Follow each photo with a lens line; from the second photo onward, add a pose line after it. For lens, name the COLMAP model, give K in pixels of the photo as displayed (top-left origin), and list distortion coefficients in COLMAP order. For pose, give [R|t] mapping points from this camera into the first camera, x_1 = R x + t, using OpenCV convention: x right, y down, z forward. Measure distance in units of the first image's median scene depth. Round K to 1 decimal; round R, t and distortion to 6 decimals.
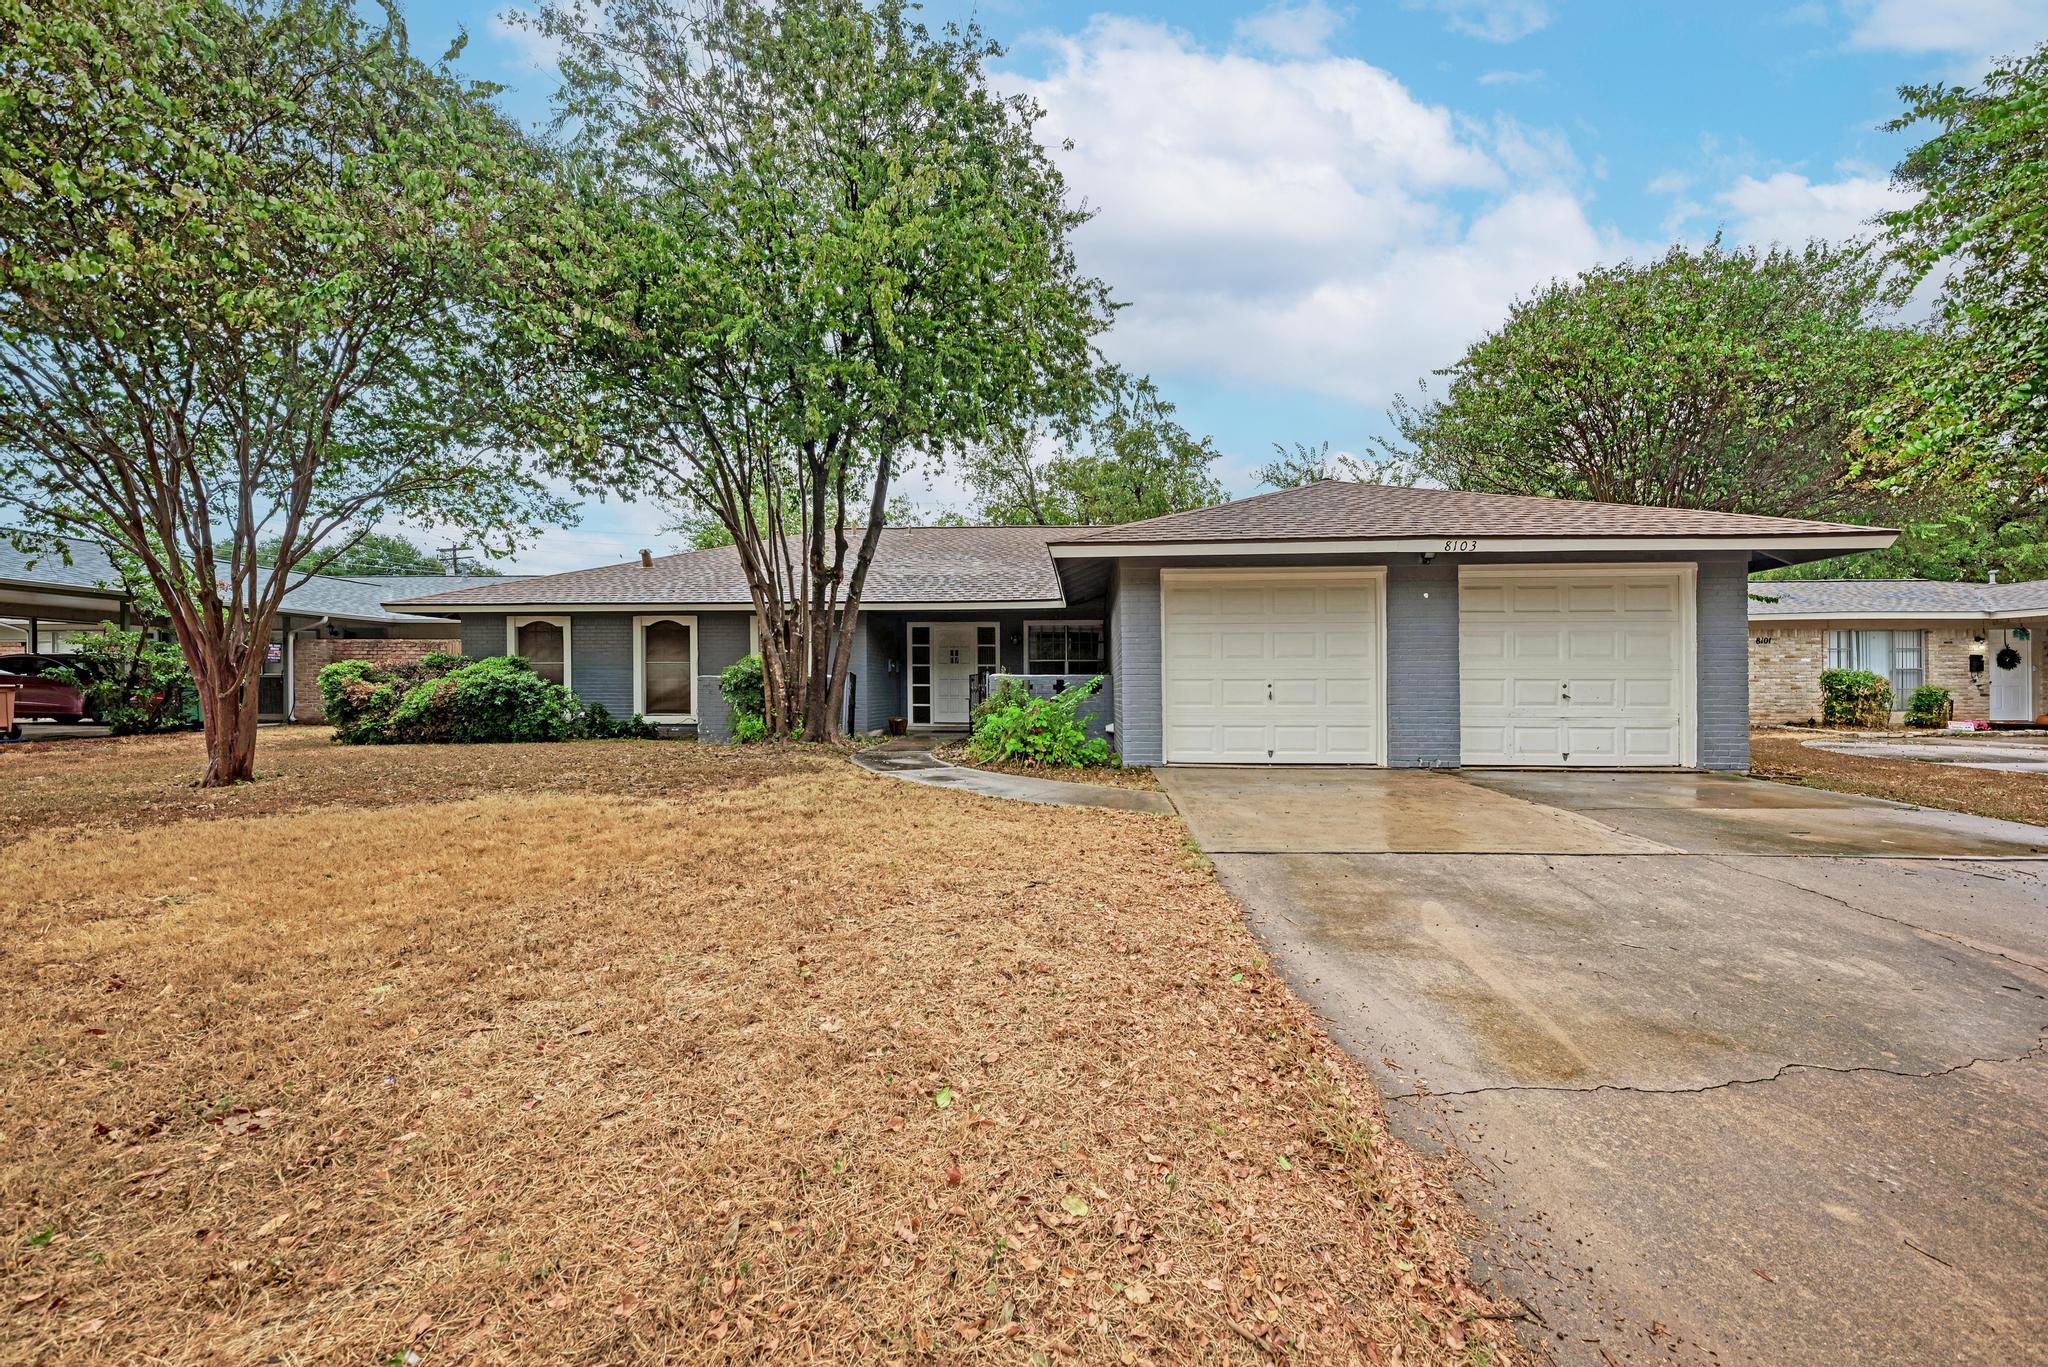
lens RADIAL K [[782.3, 0, 1024.0], [0, 782.3, 683.5], [0, 0, 1]] dist [0.004818, -0.000010]
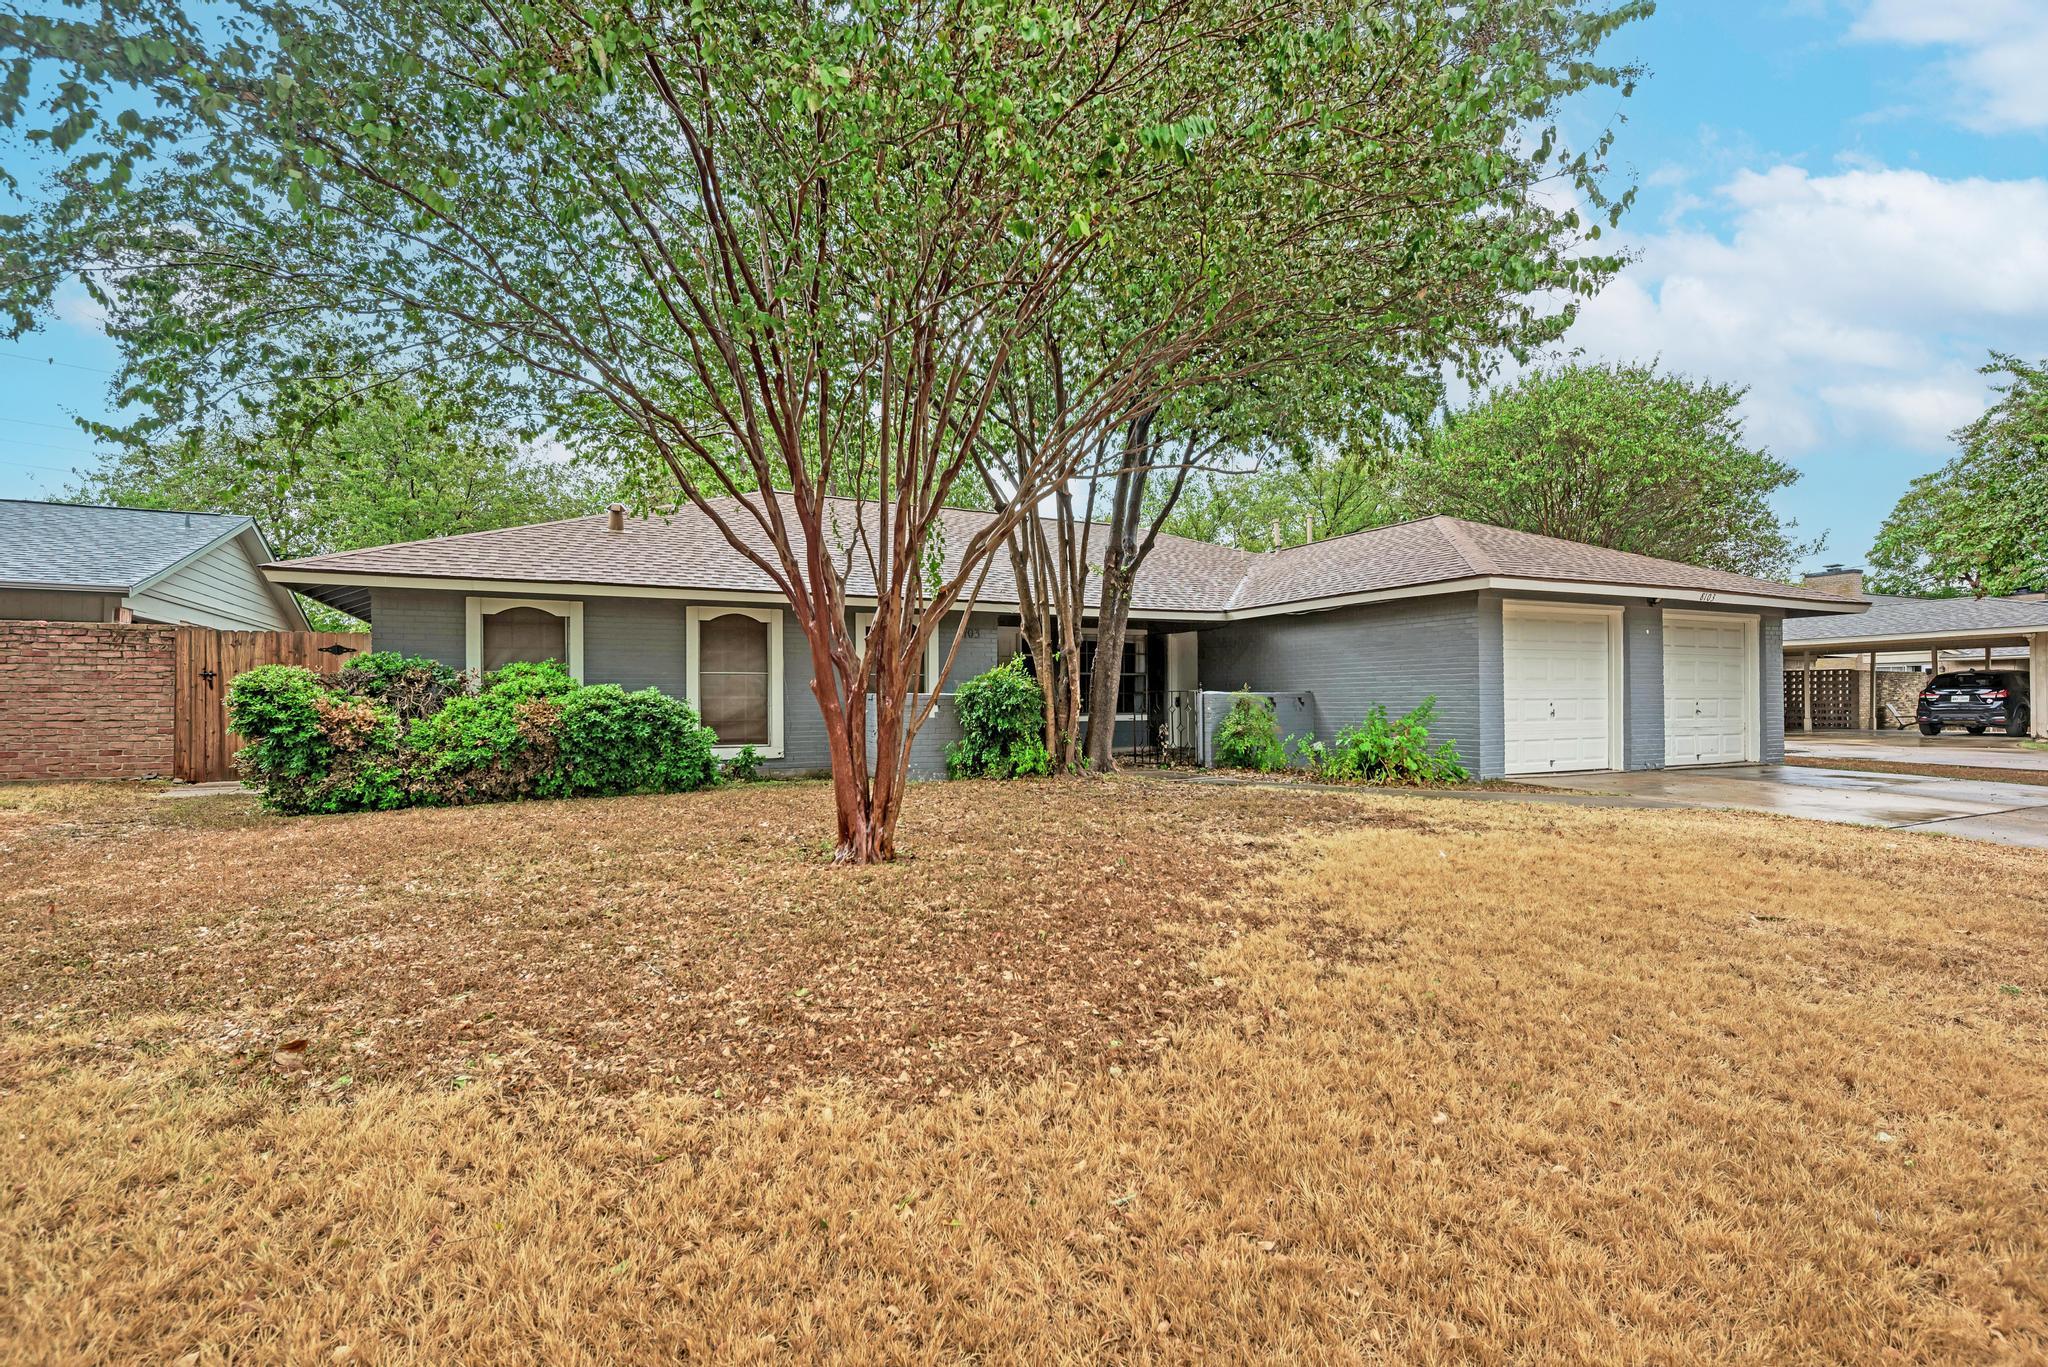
lens RADIAL K [[969.8, 0, 1024.0], [0, 969.8, 683.5], [0, 0, 1]] dist [0.000498, -0.000006]
pose [[0.860236, 0.006677, 0.509852, -0.864484], [0.000898, 0.999893, -0.014610, -0.006087], [-0.509895, 0.013025, 0.860138, 0.144244]]
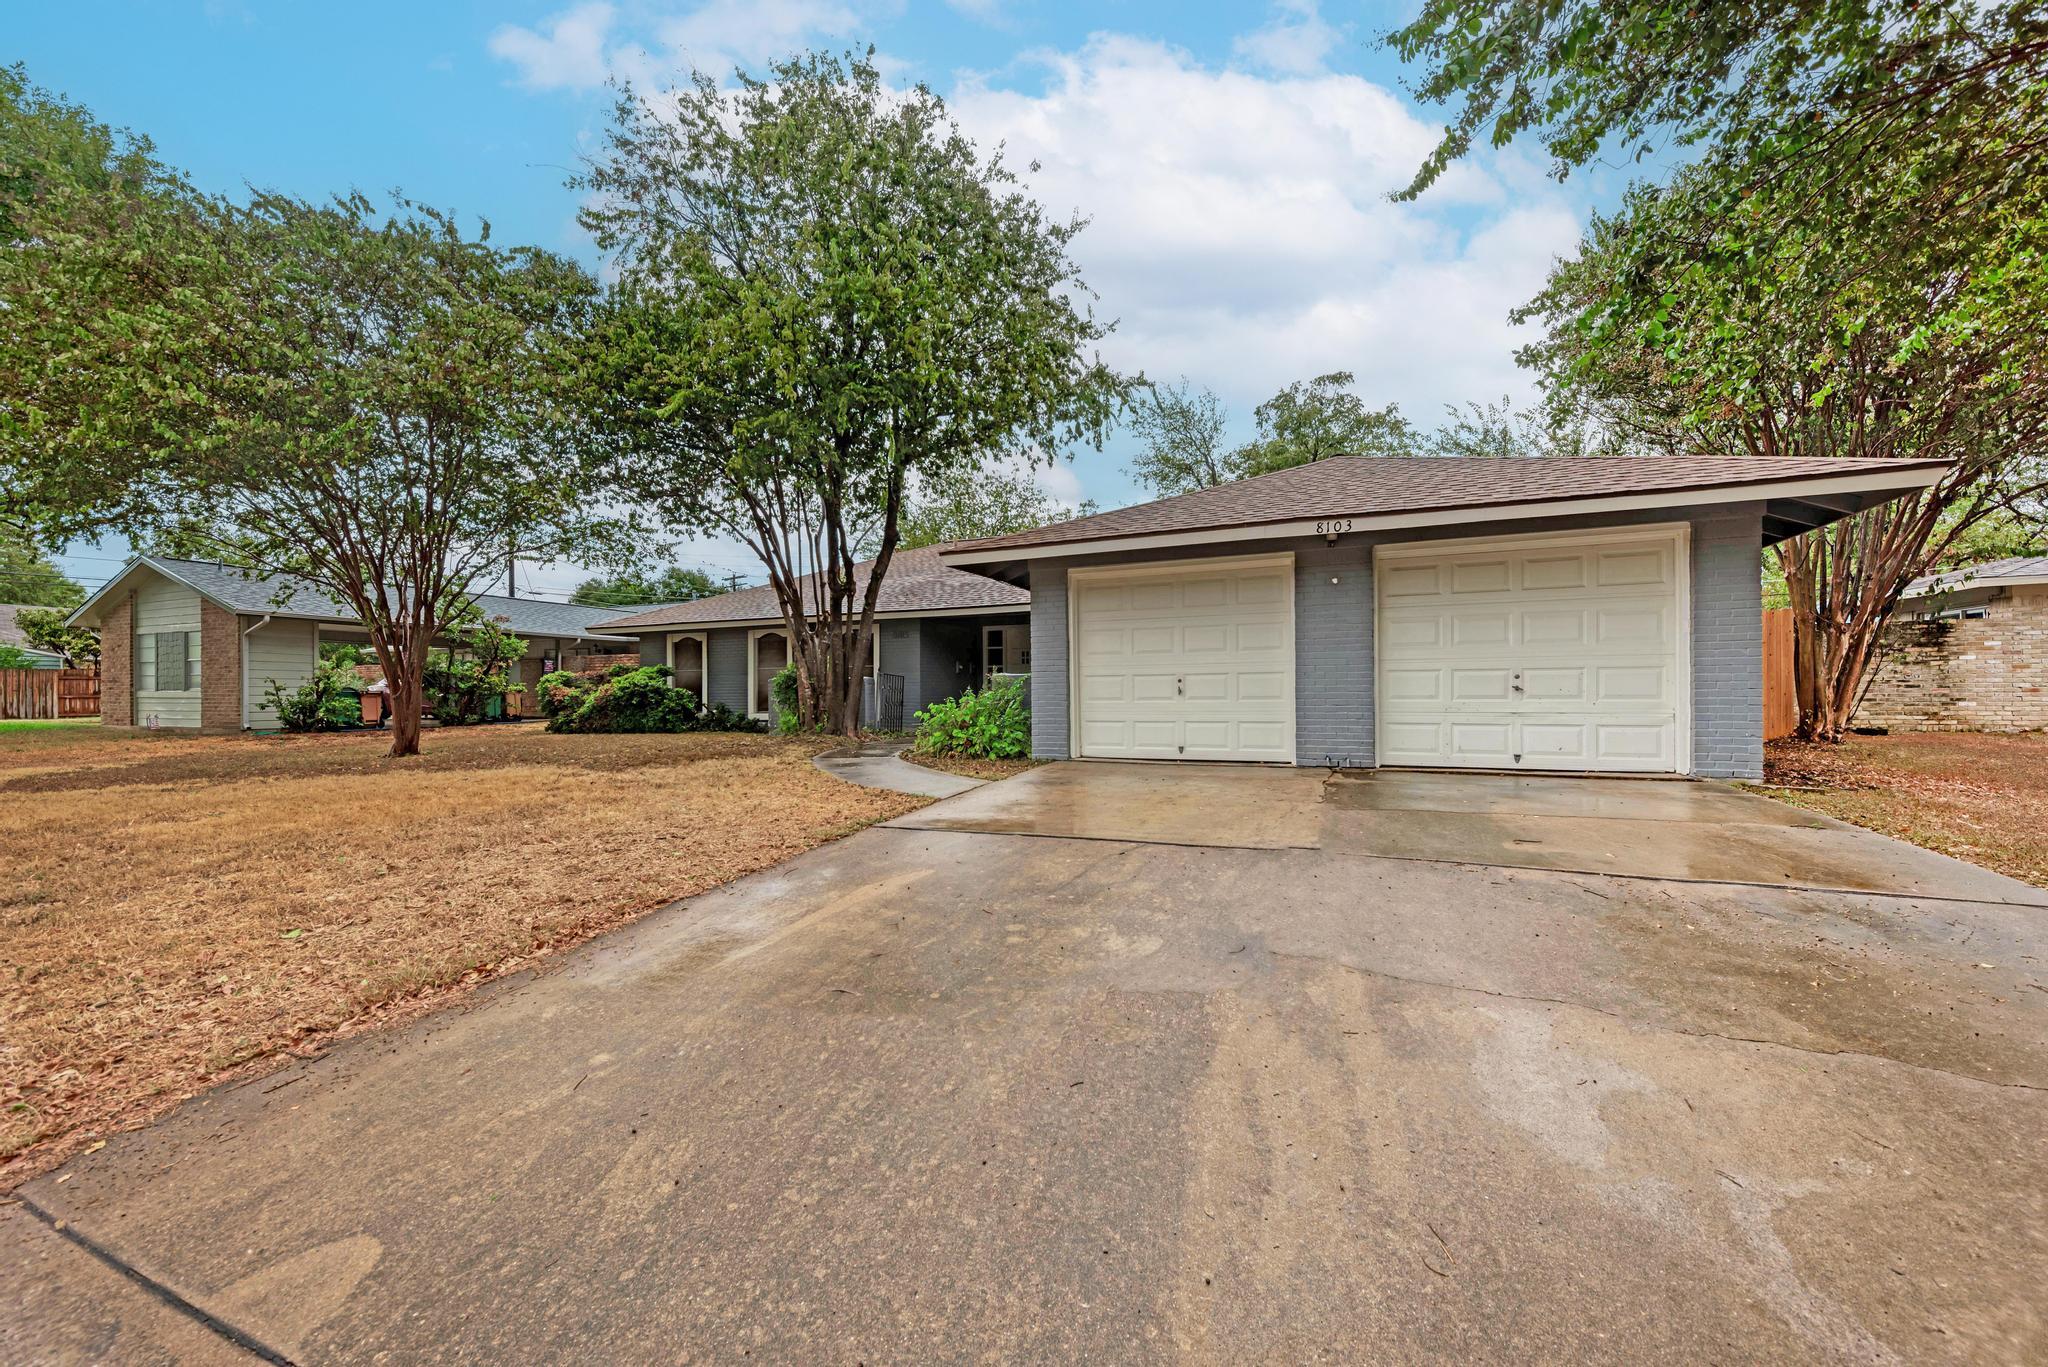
lens RADIAL K [[799.4, 0, 1024.0], [0, 799.4, 683.5], [0, 0, 1]] dist [0.007853, -0.000148]
pose [[0.938430, -0.012411, -0.345247, 0.403364], [0.011939, 0.999923, -0.003495, 0.006366], [0.345264, -0.000842, 0.938505, -0.010747]]
